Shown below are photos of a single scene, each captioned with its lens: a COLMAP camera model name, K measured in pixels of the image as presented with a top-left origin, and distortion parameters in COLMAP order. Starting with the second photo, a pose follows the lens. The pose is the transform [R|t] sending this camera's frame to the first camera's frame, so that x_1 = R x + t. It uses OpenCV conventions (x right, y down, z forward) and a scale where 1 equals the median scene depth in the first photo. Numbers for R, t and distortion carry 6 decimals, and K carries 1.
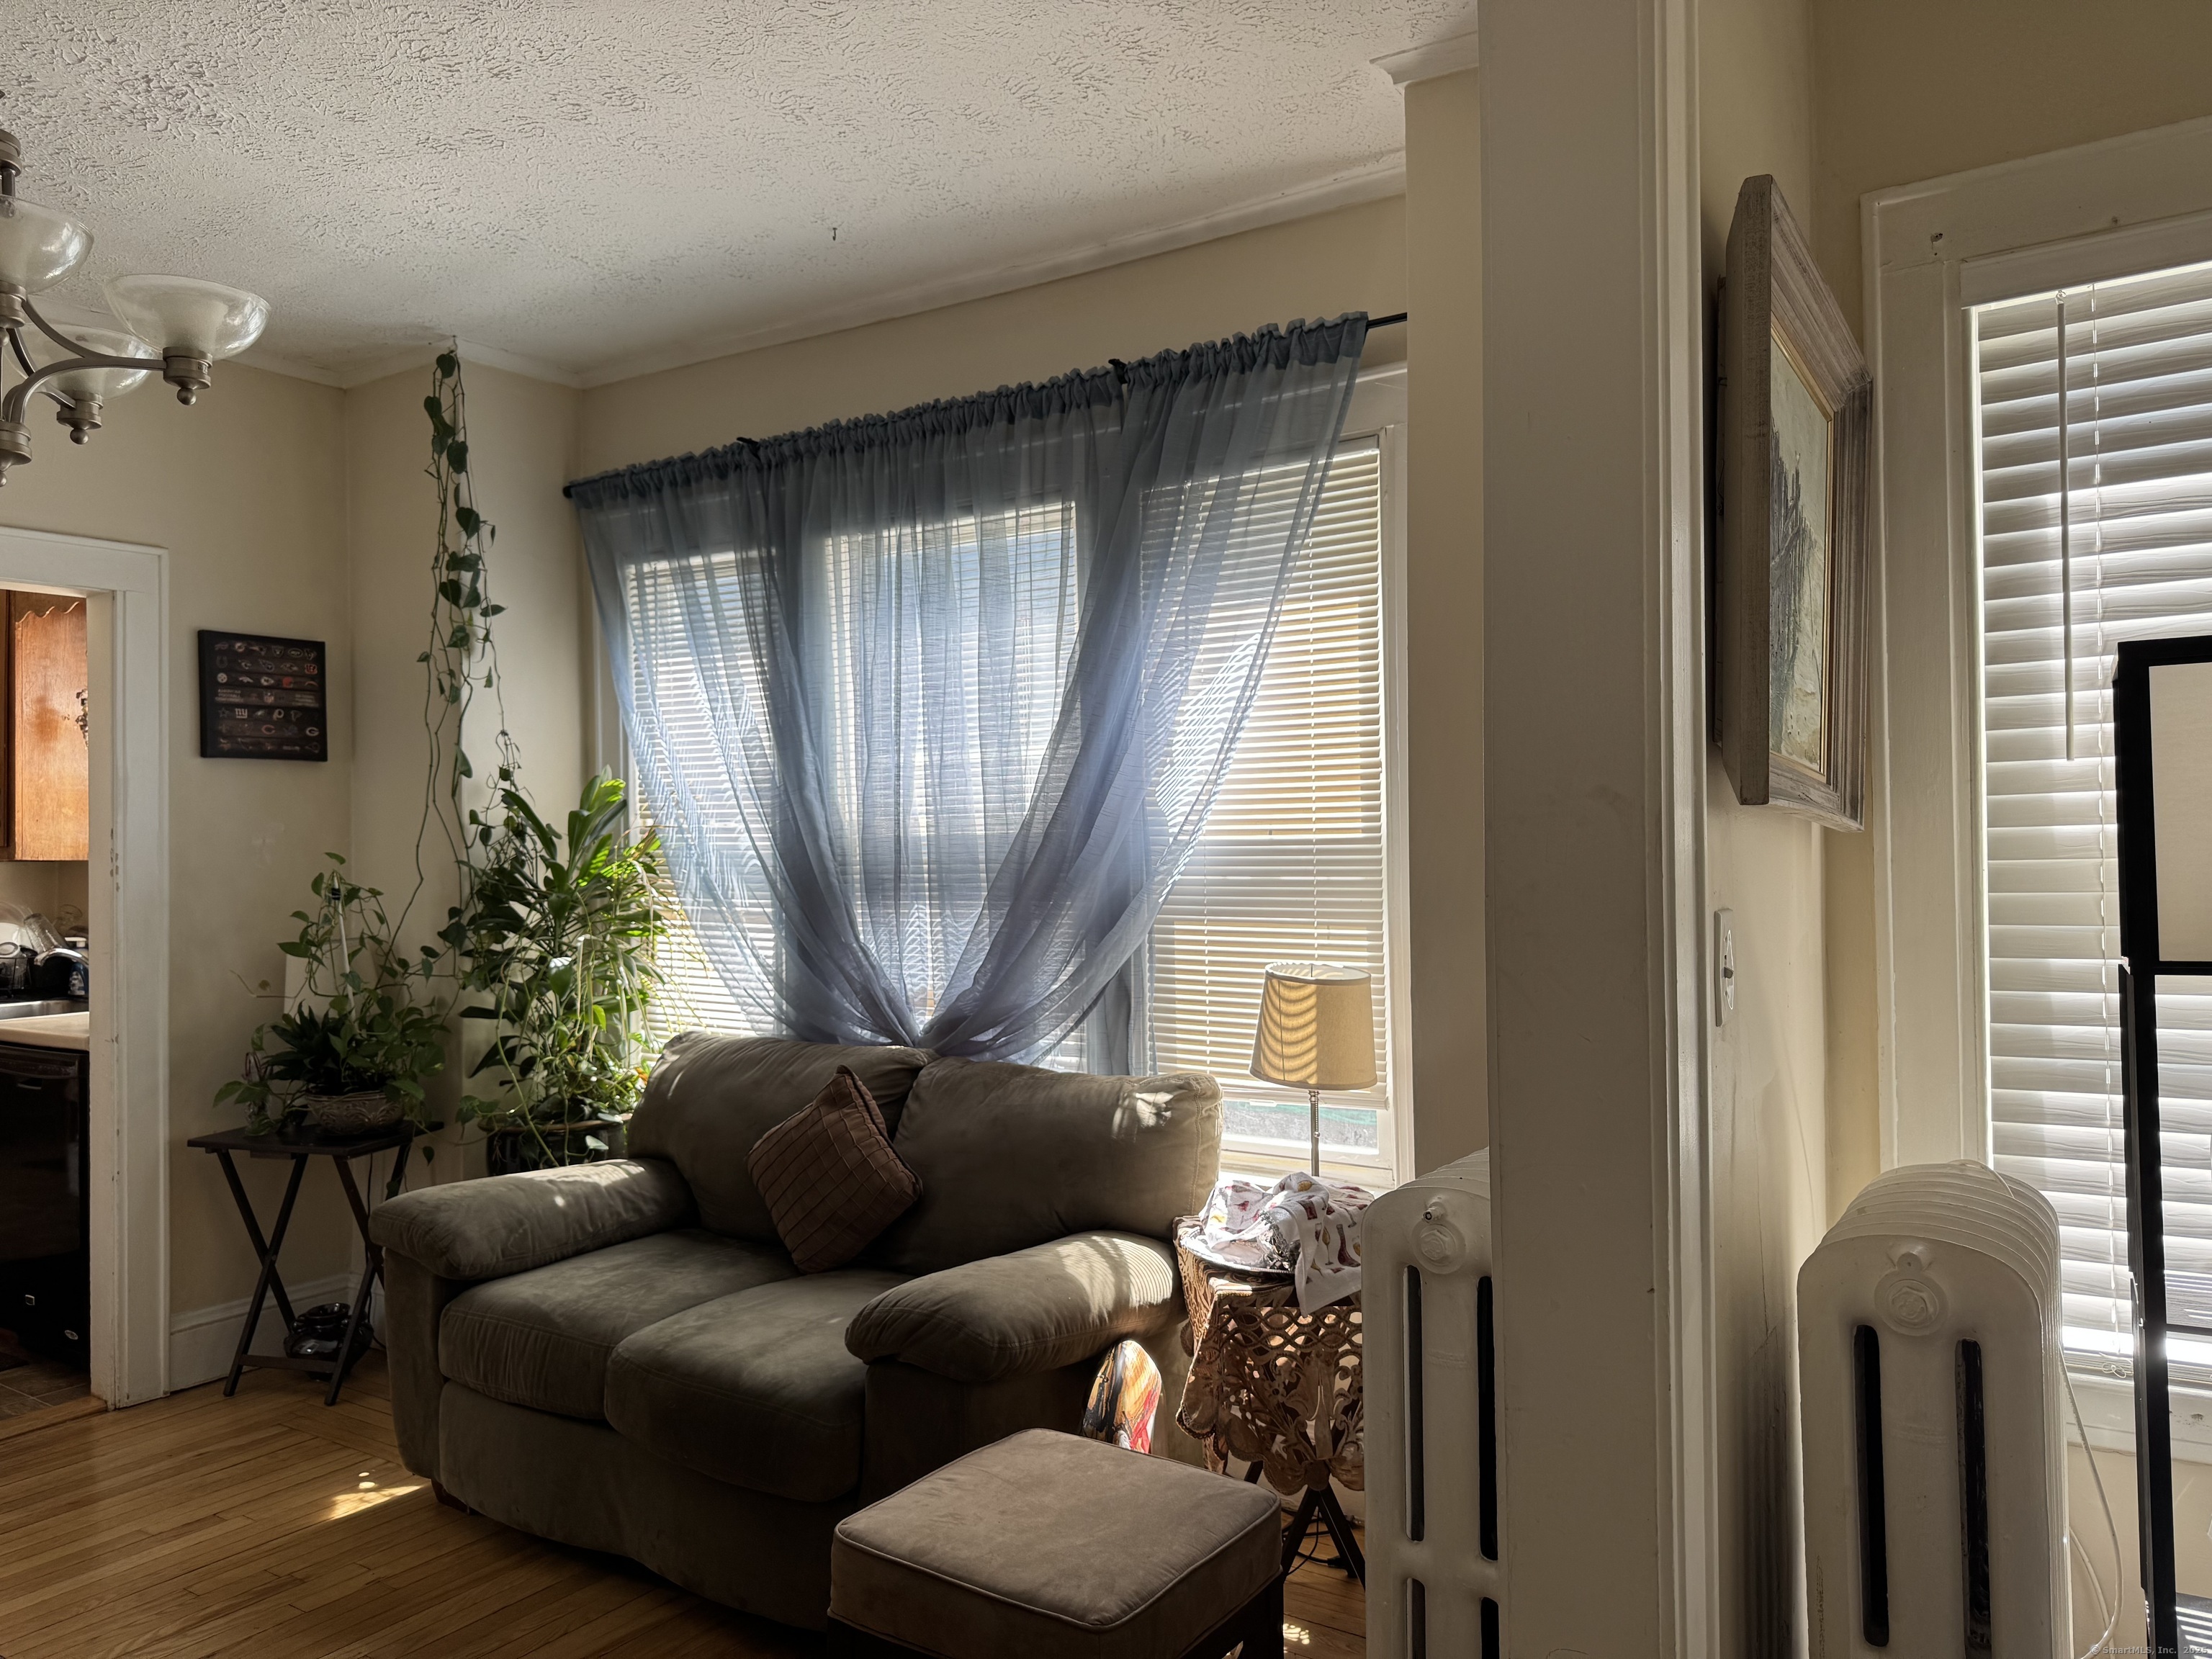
lens RADIAL K [[1556.7, 0, 1099.5], [0, 1556.7, 836.2], [0, 0, 1]] dist [0.072435, -0.092923]
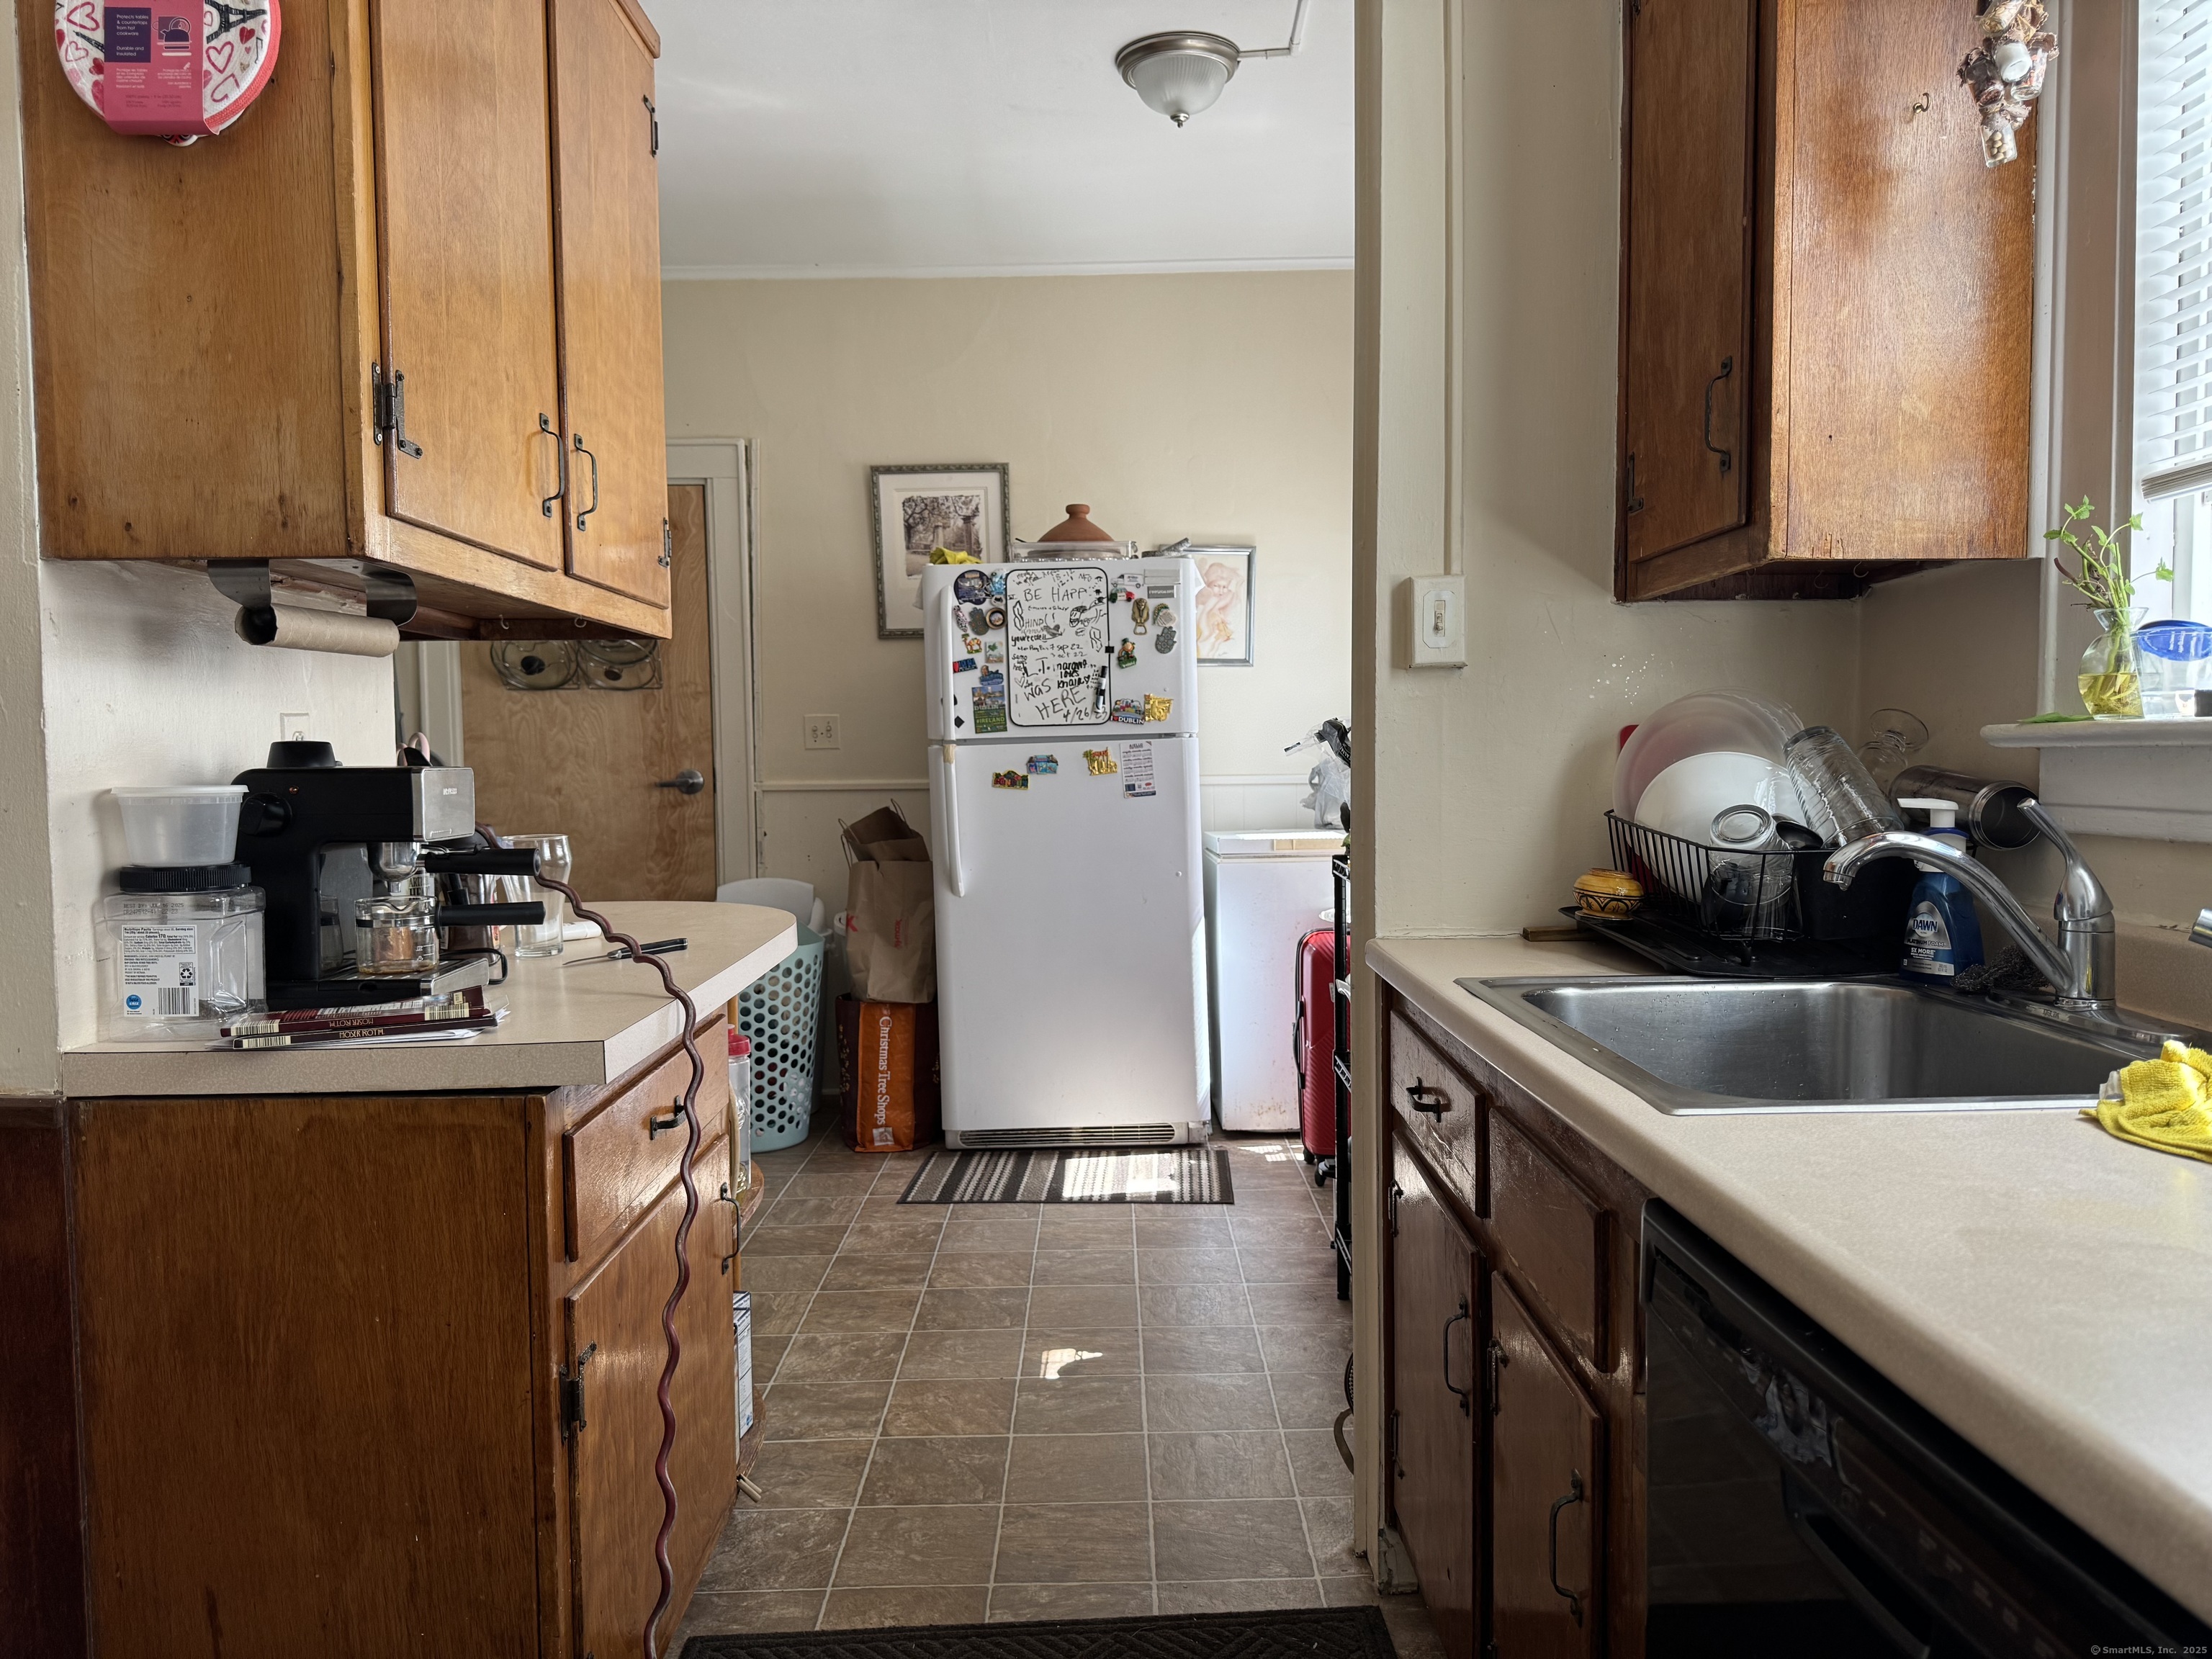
lens RADIAL K [[1556.7, 0, 1099.8], [0, 1556.7, 834.9], [0, 0, 1]] dist [0.072435, -0.092923]
pose [[0.546365, 0.052517, -0.835899, -0.475362], [0.013641, 0.997342, 0.071575, 0.046656], [0.837436, -0.050508, 0.544196, 0.686354]]
